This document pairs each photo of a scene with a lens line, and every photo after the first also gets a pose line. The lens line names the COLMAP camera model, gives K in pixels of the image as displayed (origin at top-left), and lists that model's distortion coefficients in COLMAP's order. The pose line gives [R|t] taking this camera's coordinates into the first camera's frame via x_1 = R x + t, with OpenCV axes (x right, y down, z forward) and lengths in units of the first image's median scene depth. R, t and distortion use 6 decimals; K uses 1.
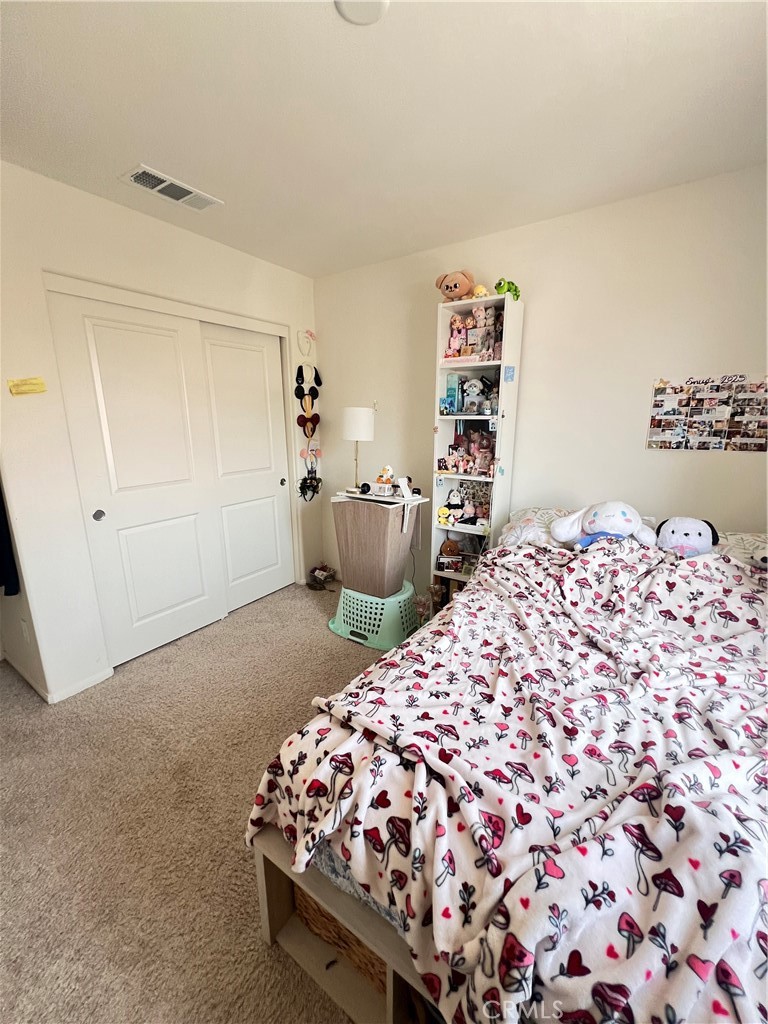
lens RADIAL K [[404.1, 0, 381.0], [0, 404.1, 510.3], [0, 0, 1]] dist [0.003793, 0.000290]
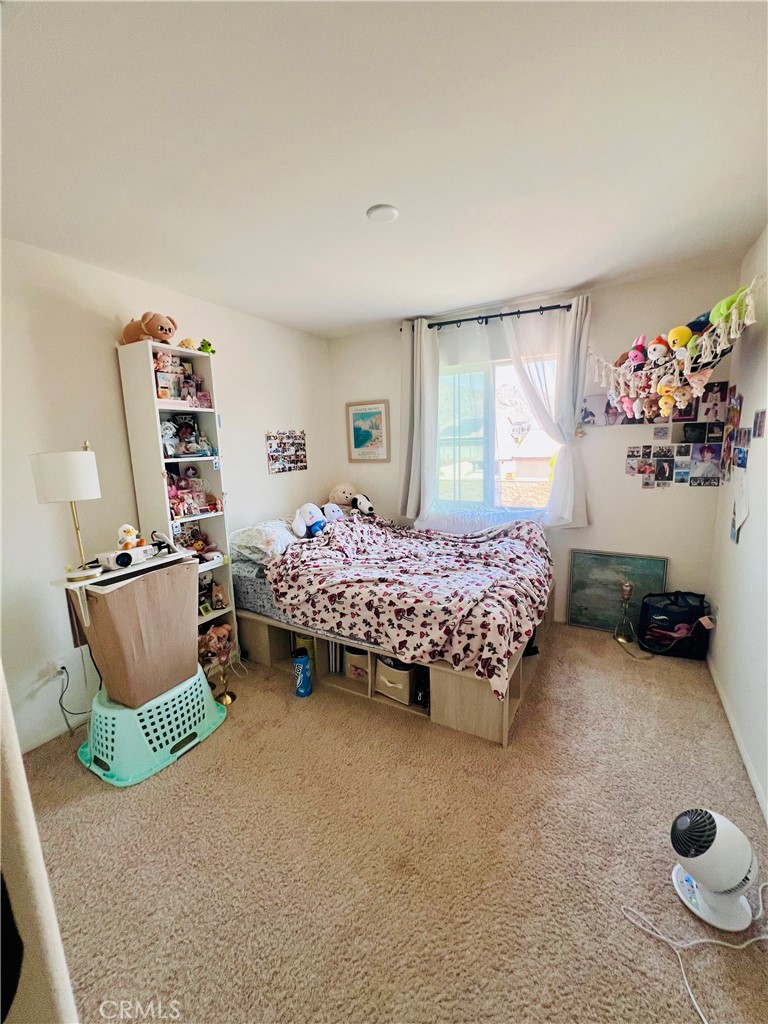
lens RADIAL K [[404.1, 0, 380.4], [0, 404.1, 514.1], [0, 0, 1]] dist [0.003793, 0.000290]
pose [[-0.061330, -0.170736, 0.983406, -0.988749], [0.257668, 0.949156, 0.180859, -0.189317], [-0.964285, 0.264484, -0.014219, 0.697267]]
